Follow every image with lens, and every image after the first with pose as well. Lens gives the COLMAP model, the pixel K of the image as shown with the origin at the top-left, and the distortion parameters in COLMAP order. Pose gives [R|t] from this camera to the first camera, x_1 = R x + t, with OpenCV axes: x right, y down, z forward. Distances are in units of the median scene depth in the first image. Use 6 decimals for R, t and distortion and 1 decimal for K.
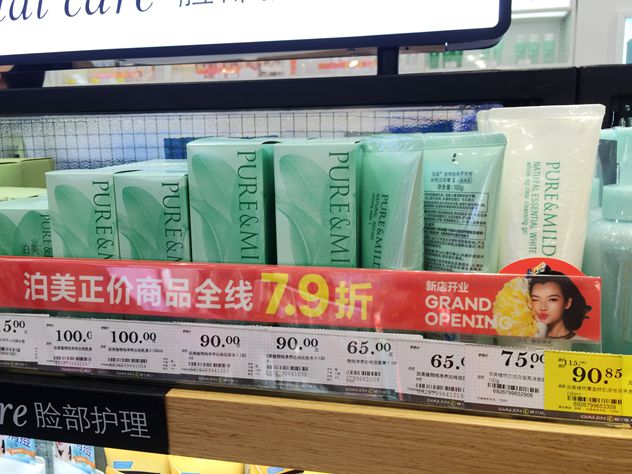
lens RADIAL K [[537.1, 0, 316.0], [0, 537.1, 237.0], [0, 0, 1]] dist [0.067046, -0.092638]
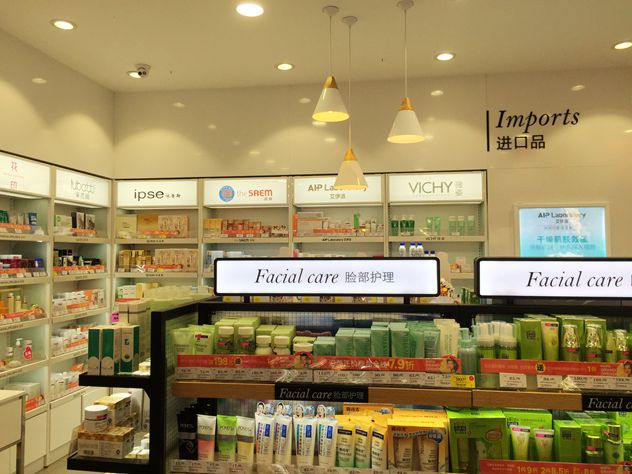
lens RADIAL K [[537.1, 0, 316.0], [0, 537.1, 237.0], [0, 0, 1]] dist [0.067046, -0.092638]
pose [[0.996069, 0.015606, 0.087194, -1.139696], [0.003972, 0.975497, -0.219976, 0.062637], [-0.088491, 0.219458, 0.971601, -3.612232]]
